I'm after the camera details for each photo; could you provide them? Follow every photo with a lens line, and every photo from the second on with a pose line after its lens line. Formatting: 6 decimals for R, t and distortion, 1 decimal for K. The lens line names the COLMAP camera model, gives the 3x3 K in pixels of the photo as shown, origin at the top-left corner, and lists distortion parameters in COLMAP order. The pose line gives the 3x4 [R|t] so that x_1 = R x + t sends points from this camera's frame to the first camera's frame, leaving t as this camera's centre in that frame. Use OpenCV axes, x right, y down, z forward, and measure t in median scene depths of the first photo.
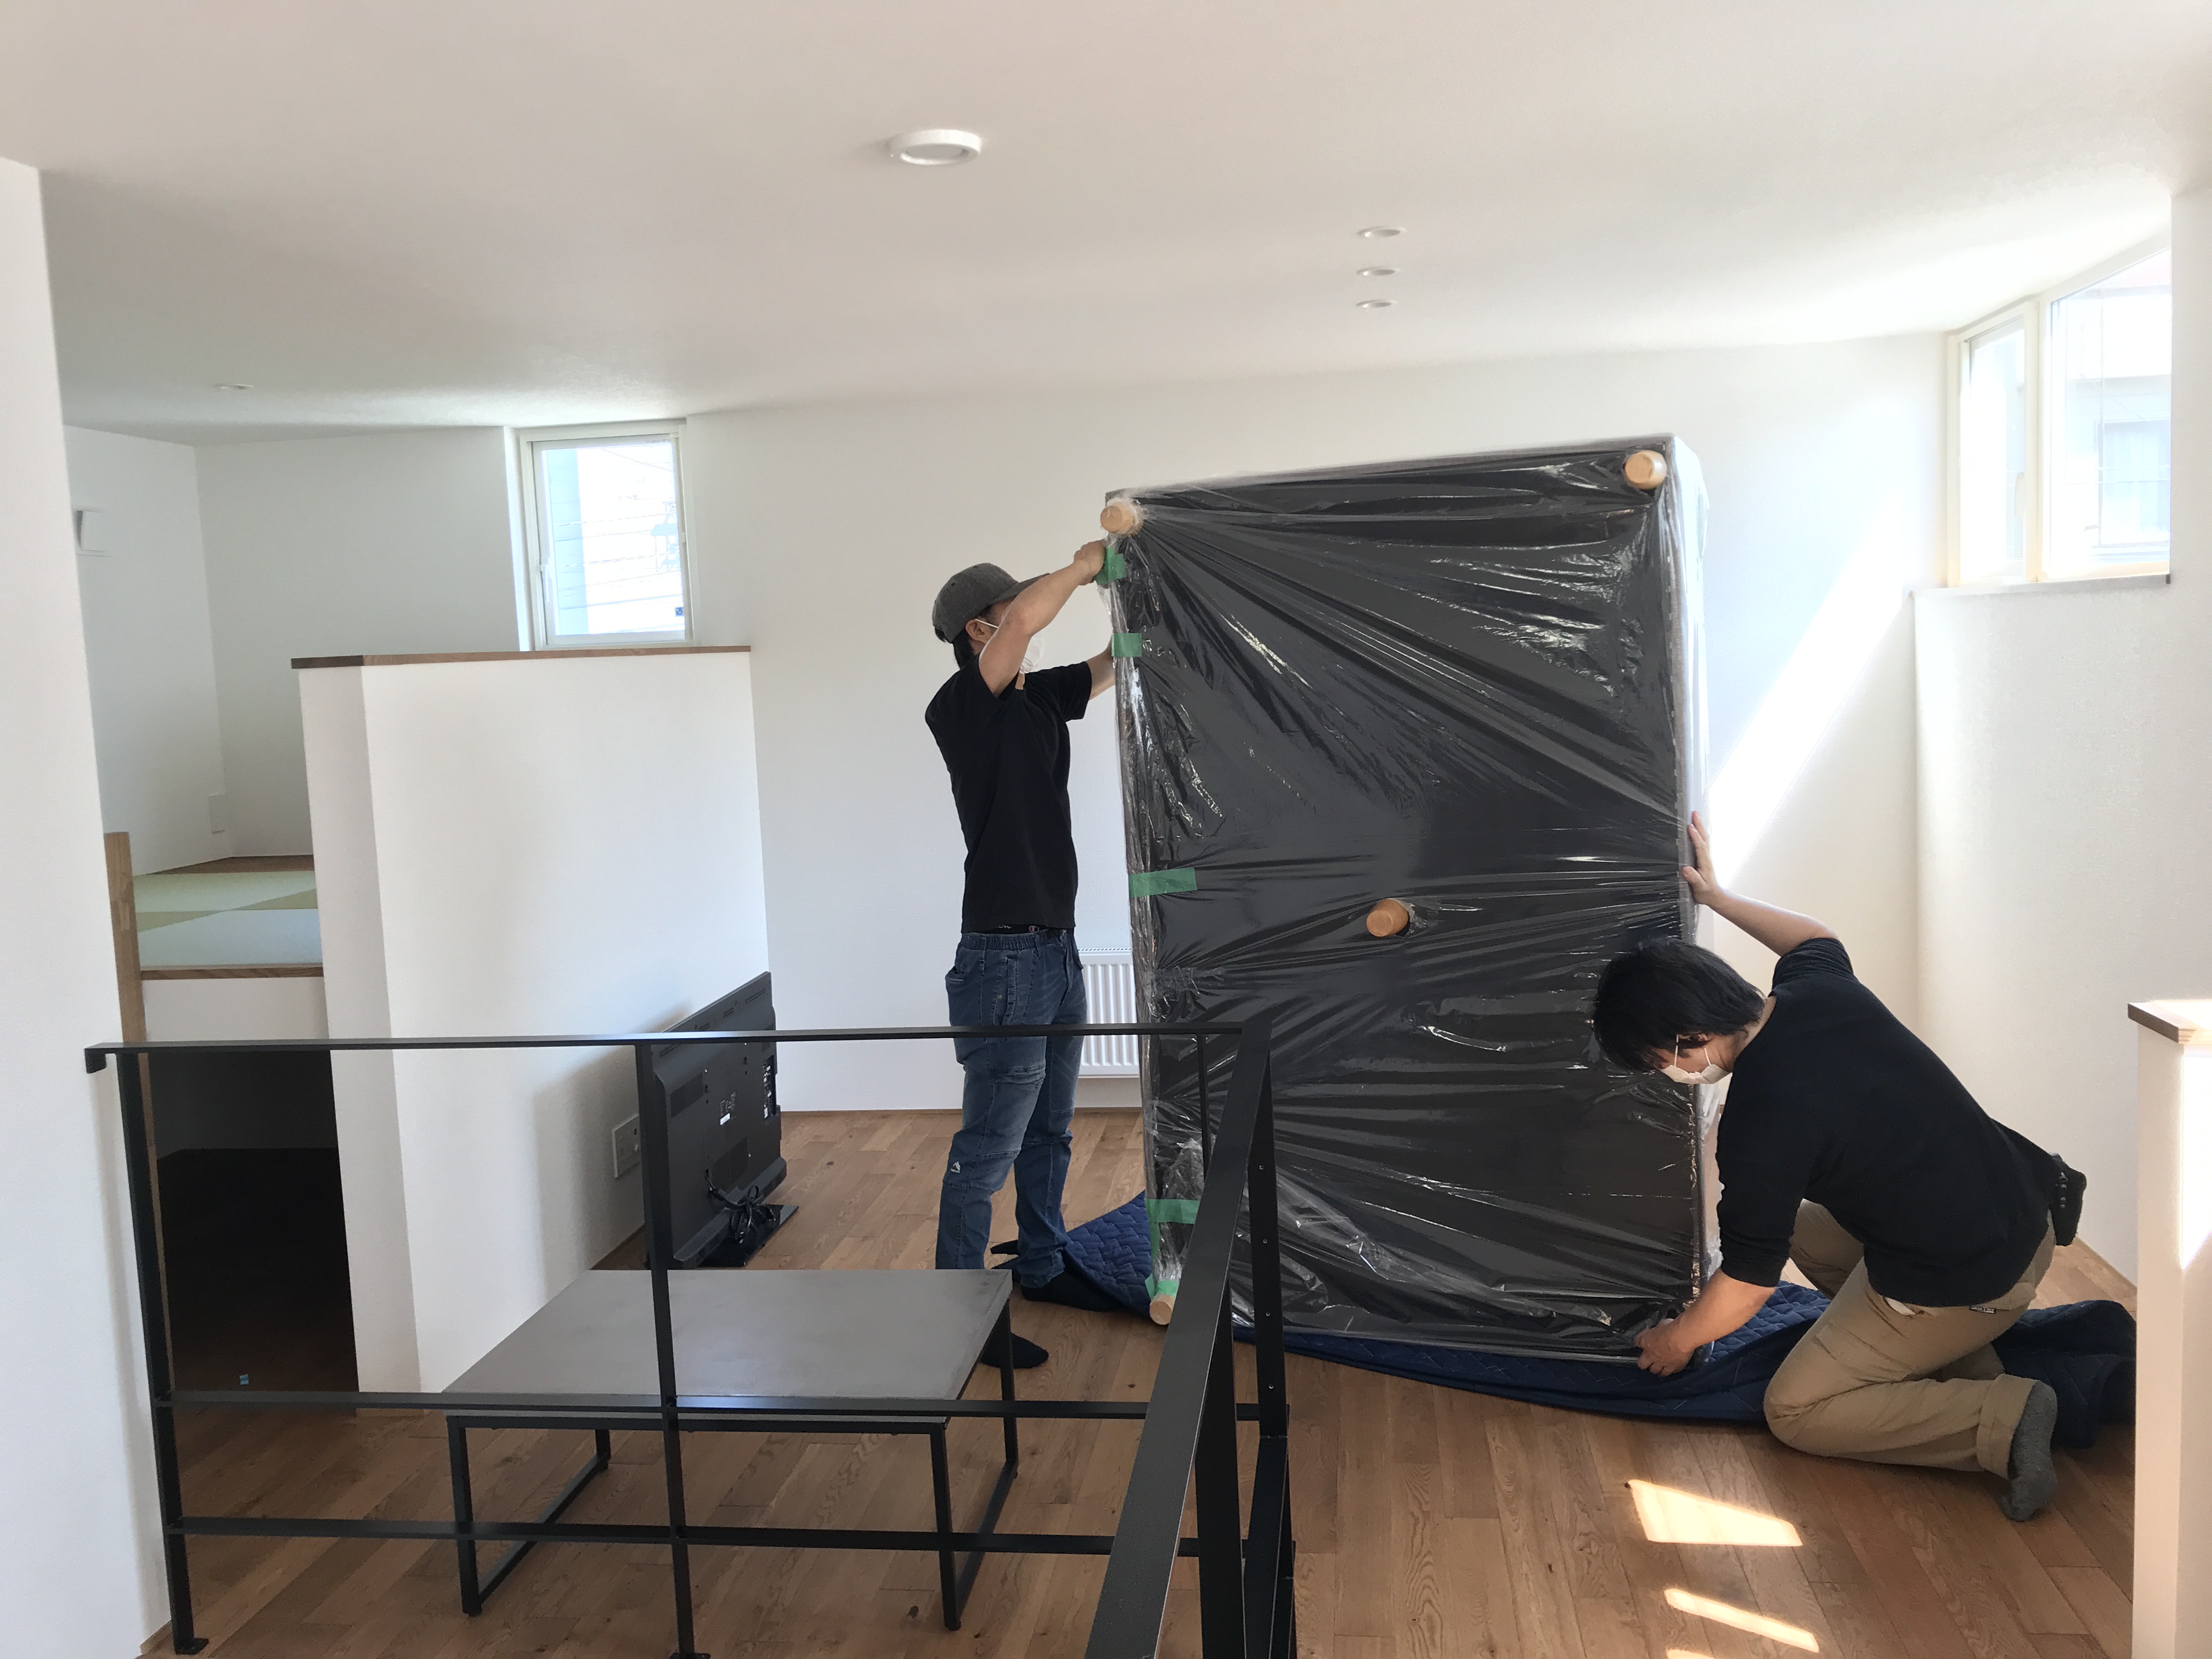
lens RADIAL K [[1825.9, 0, 1106.0], [0, 1825.9, 829.5], [0, 0, 1]] dist [0.003322, 0.002094]
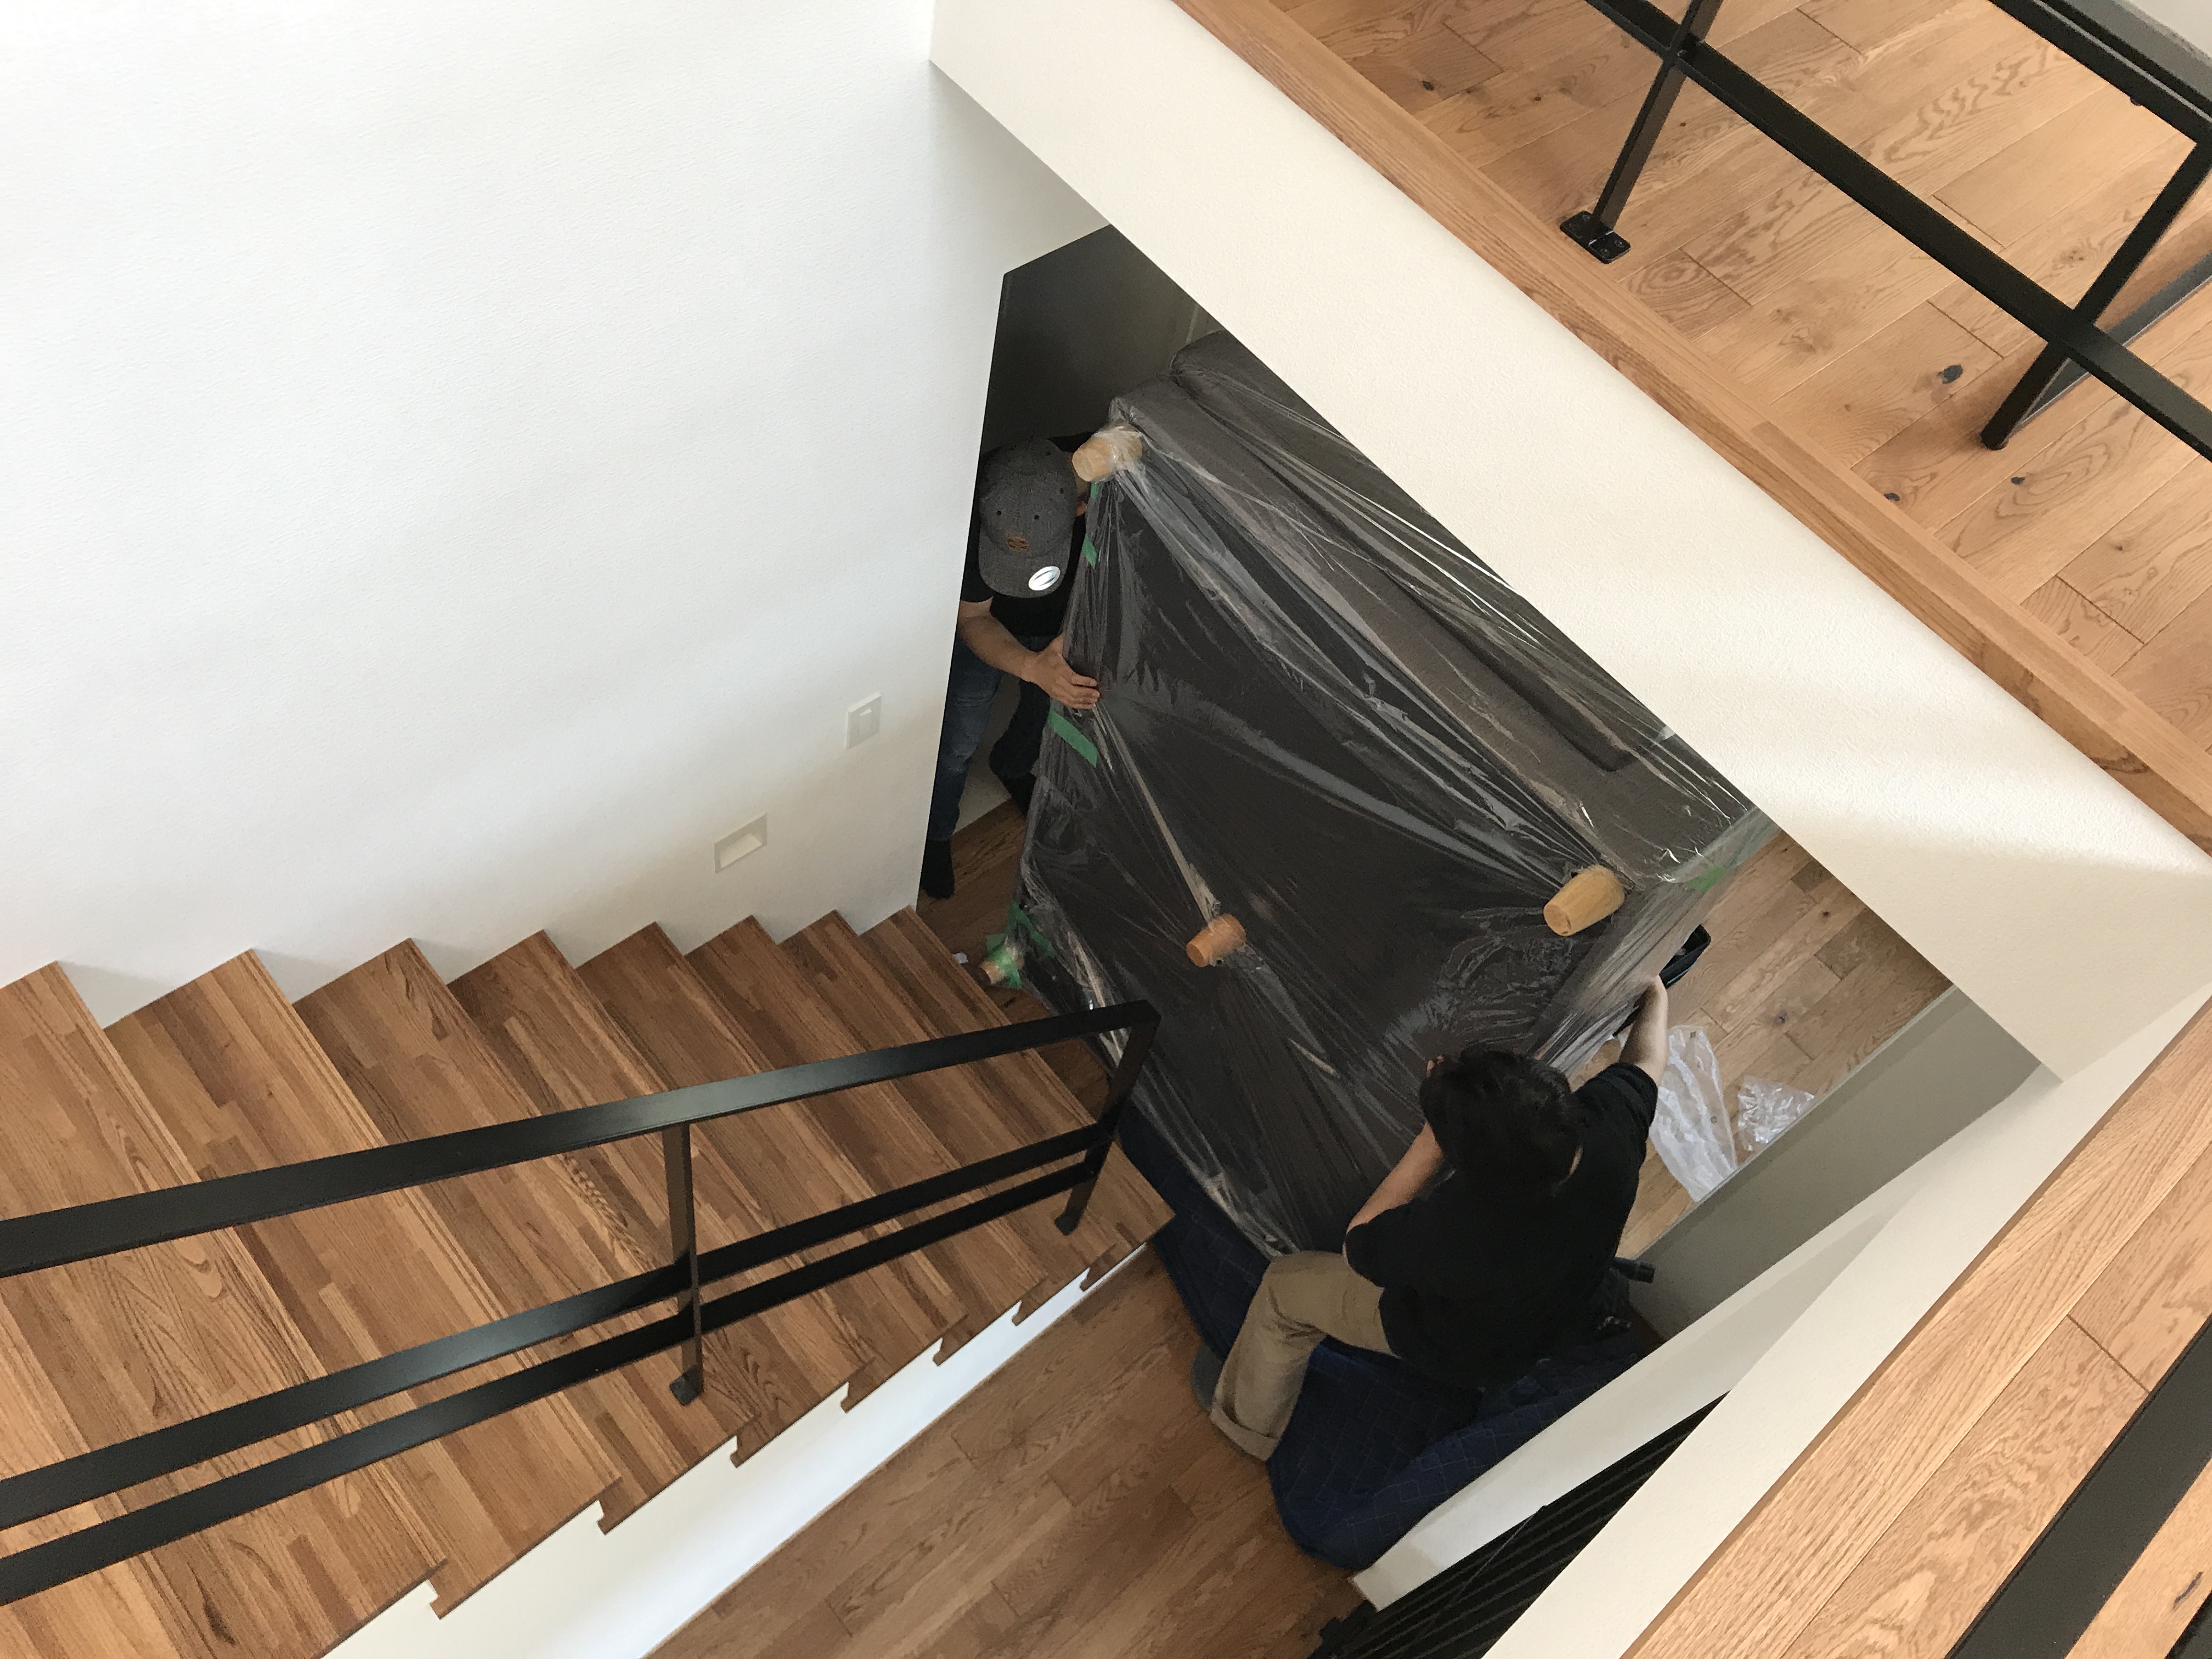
lens RADIAL K [[1825.9, 0, 1106.0], [0, 1825.9, 829.5], [0, 0, 1]] dist [0.003322, 0.002094]
pose [[0.735105, 0.640955, -0.220902, -0.081510], [-0.247501, 0.557067, 0.792729, 0.111207], [0.631161, -0.528066, 0.568139, 0.417808]]
